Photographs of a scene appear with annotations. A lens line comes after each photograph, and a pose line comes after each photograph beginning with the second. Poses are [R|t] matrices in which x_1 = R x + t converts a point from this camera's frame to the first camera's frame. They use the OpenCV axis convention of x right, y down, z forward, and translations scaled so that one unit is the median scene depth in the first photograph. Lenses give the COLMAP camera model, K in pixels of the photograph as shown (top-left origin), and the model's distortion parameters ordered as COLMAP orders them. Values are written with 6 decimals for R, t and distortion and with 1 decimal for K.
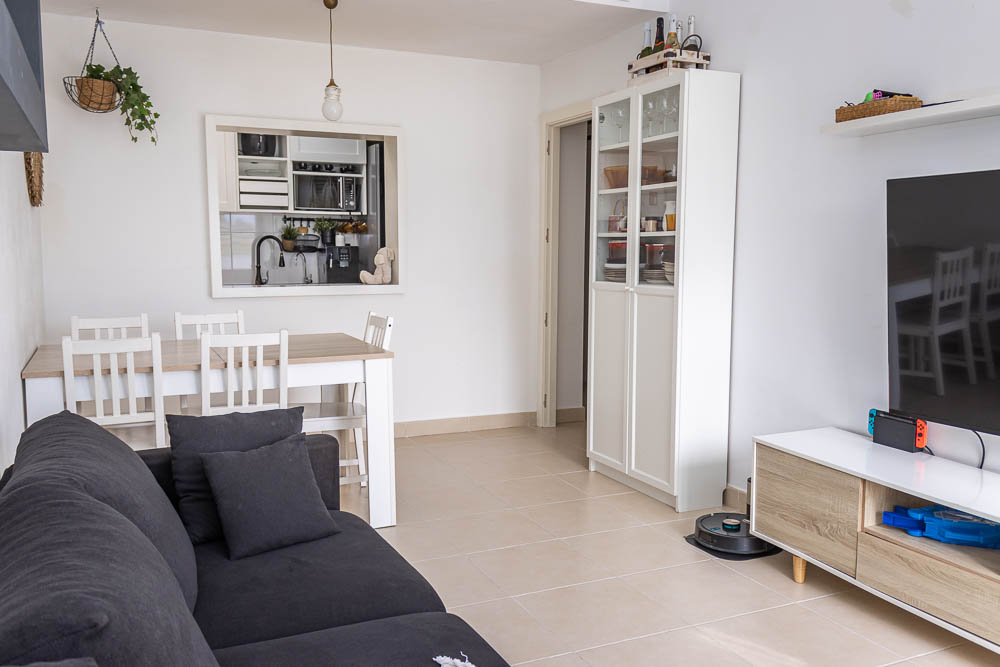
lens RADIAL K [[831.0, 0, 486.6], [0, 831.0, 336.8], [0, 0, 1]] dist [0.059274, -0.073988]
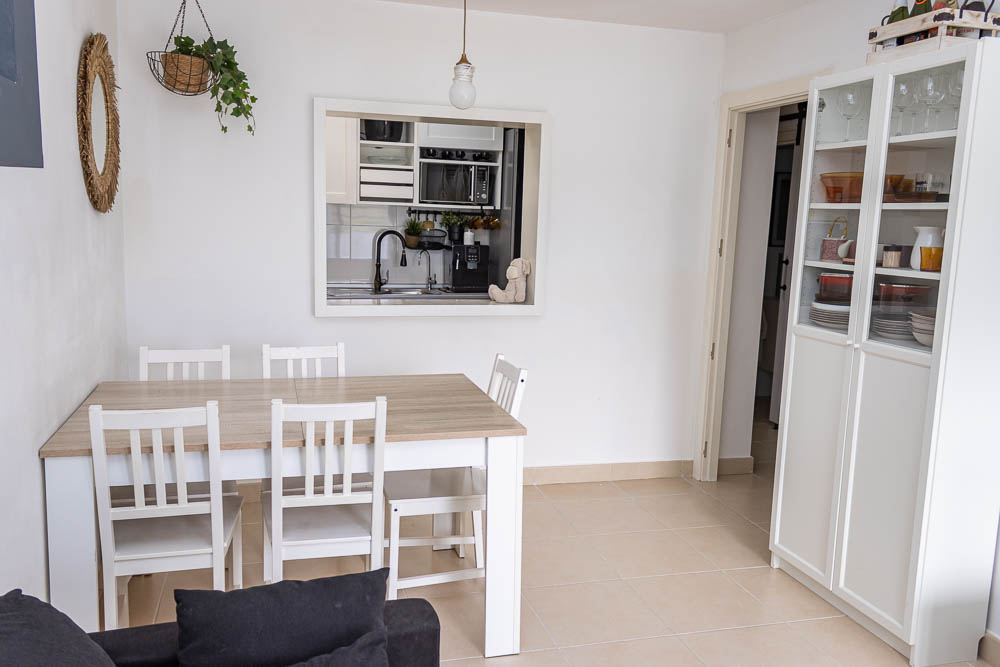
lens RADIAL K [[815.6, 0, 487.1], [0, 815.6, 336.7], [0, 0, 1]] dist [0.055589, -0.060837]
pose [[0.987248, 0.051354, -0.150680, -0.033730], [-0.045633, 0.998109, 0.041185, -0.074326], [0.152510, -0.033784, 0.987724, 0.229136]]
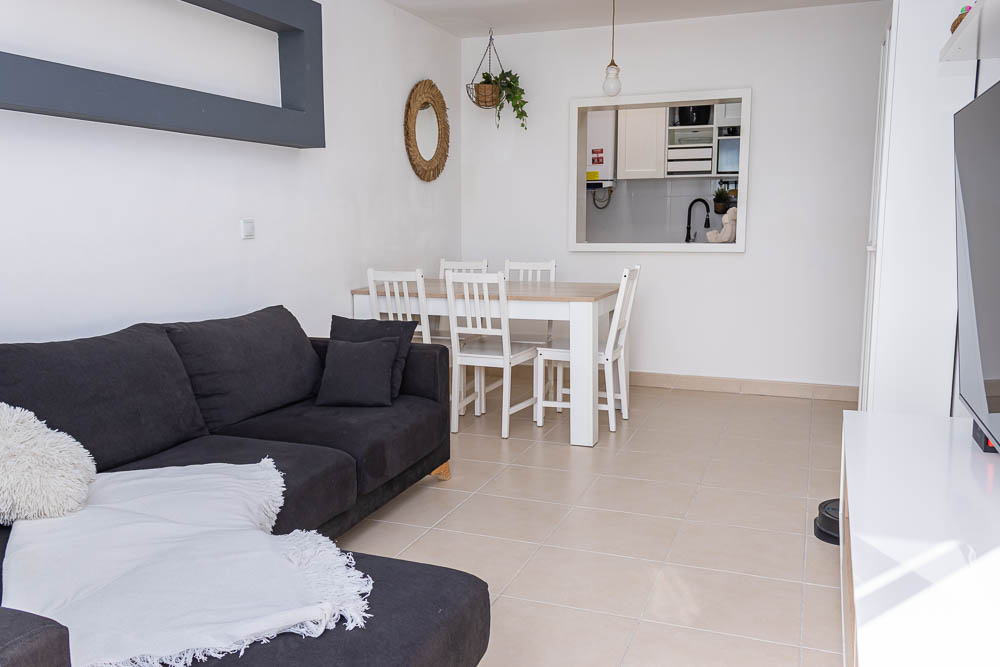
lens RADIAL K [[831.0, 0, 486.6], [0, 831.0, 336.8], [0, 0, 1]] dist [0.059274, -0.073988]
pose [[0.700360, 0.097495, -0.707101, 0.501500], [-0.069896, 0.995234, 0.067993, 0.004239], [0.710360, 0.001804, 0.703837, 0.063725]]
